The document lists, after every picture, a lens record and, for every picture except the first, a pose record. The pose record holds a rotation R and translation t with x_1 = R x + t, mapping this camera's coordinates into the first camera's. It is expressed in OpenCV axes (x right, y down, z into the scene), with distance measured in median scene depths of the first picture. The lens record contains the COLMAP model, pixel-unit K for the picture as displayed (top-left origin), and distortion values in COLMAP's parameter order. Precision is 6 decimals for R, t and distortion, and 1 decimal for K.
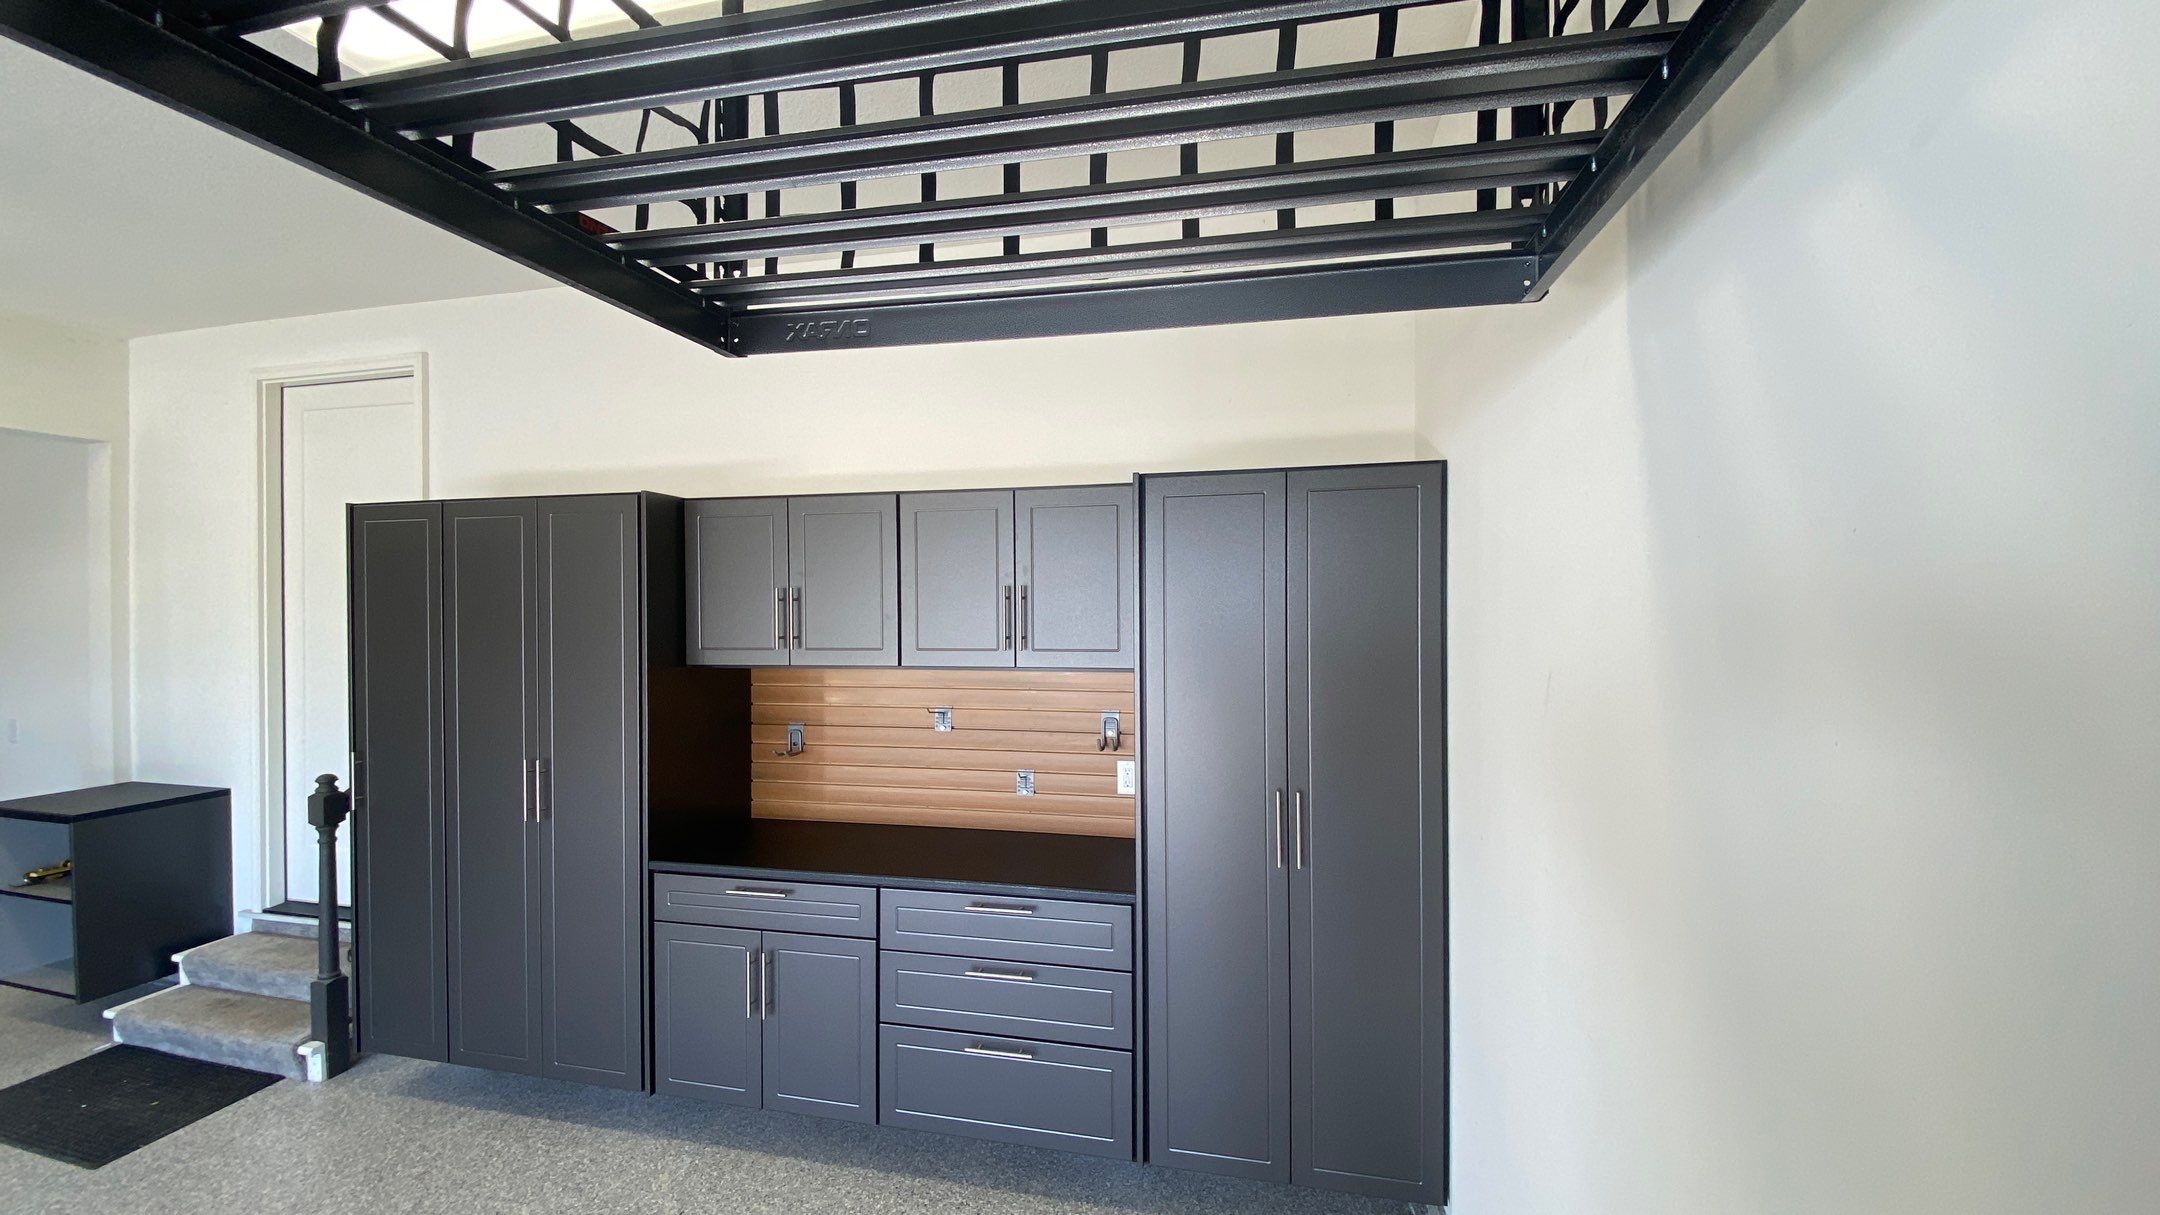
lens RADIAL K [[864.0, 0, 1051.4], [0, 864.0, 613.5], [0, 0, 1]] dist [0.054017, -0.025061]
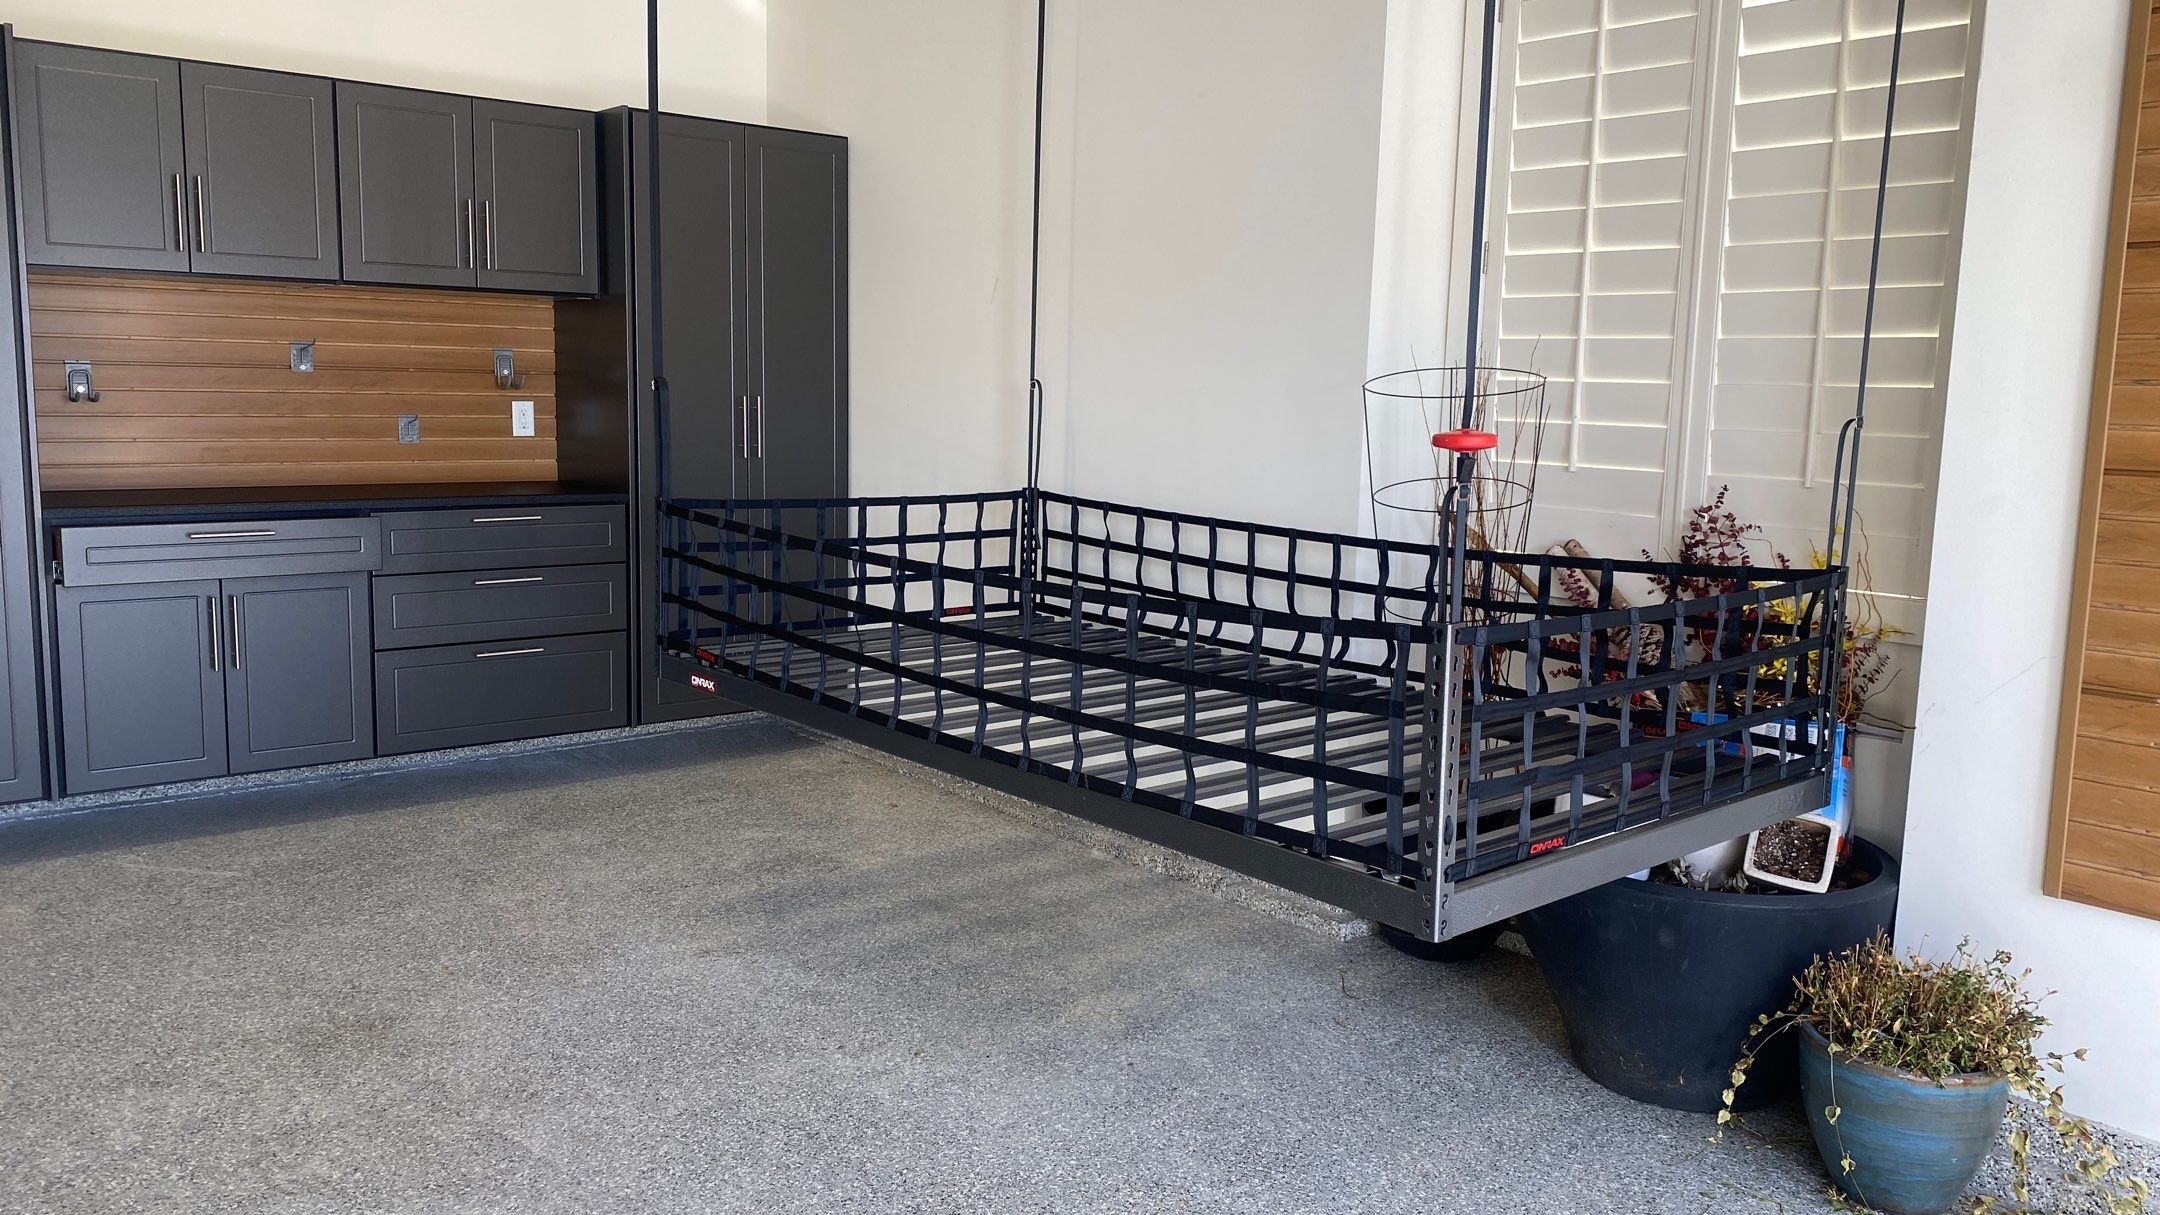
lens RADIAL K [[1639.1, 0, 1080.0], [0, 1639.1, 607.5], [0, 0, 1]] dist [0.074187, -0.117244]
pose [[0.585320, -0.095917, 0.805109, -1.041918], [-0.021716, 0.990767, 0.133824, 0.138080], [-0.810512, -0.095814, 0.577832, -0.579962]]
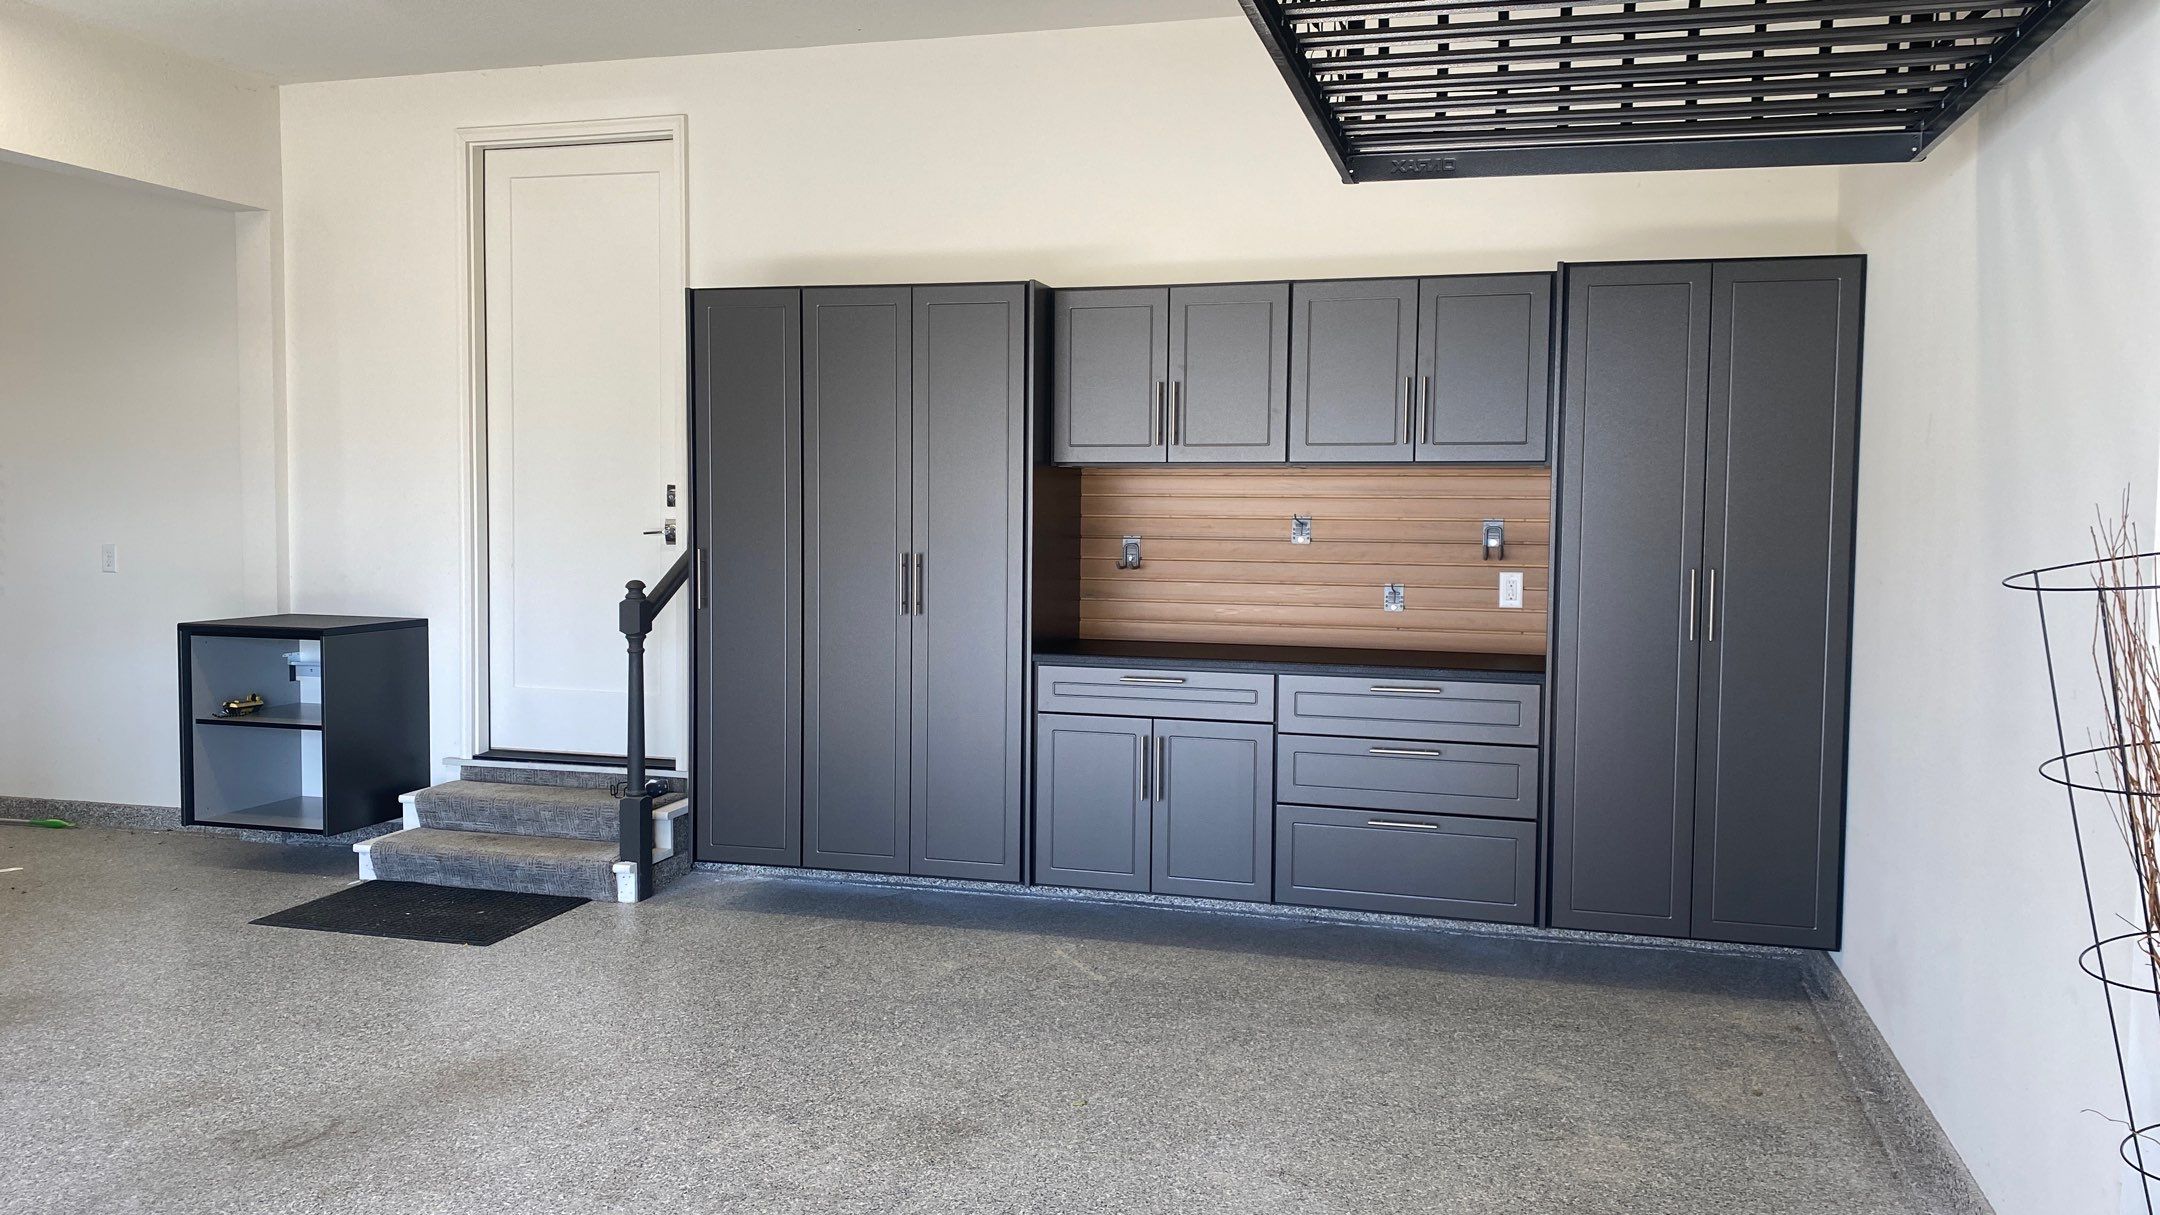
lens RADIAL K [[1628.6, 0, 1078.8], [0, 1628.6, 601.8], [0, 0, 1]] dist [0.109604, -0.192086]
pose [[0.999607, 0.015869, -0.023114, -0.336534], [-0.014605, 0.998442, 0.053856, 0.113123], [0.023933, -0.053497, 0.998281, -0.783269]]
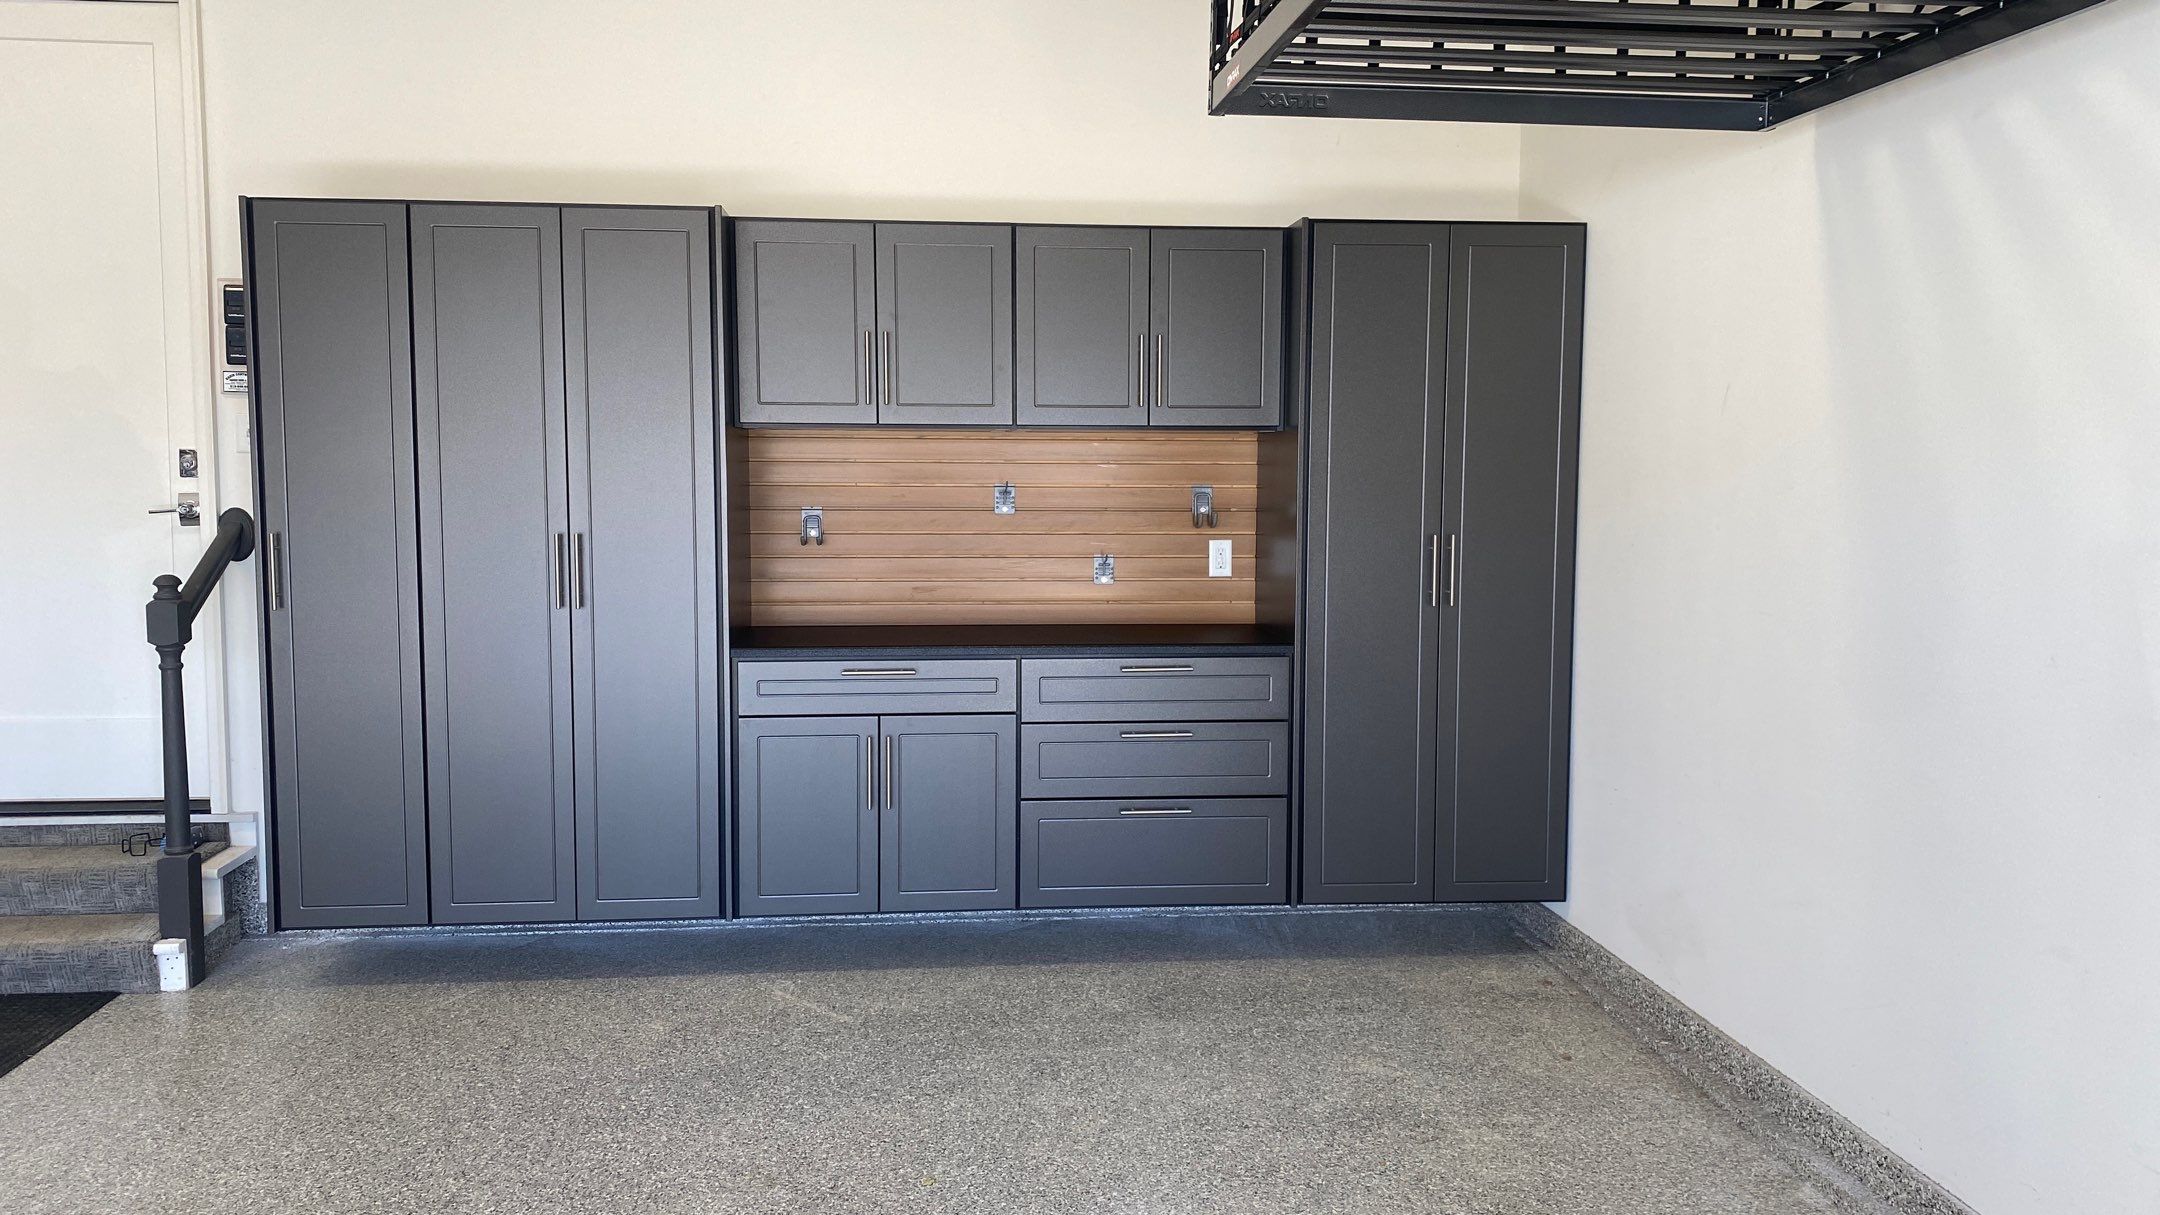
lens RADIAL K [[1628.6, 0, 1078.8], [0, 1628.6, 601.8], [0, 0, 1]] dist [0.109604, -0.192086]
pose [[0.940184, -0.020953, 0.340021, -0.630553], [-0.006072, 0.996917, 0.078223, 0.102057], [-0.340612, -0.075609, 0.937159, -0.553672]]
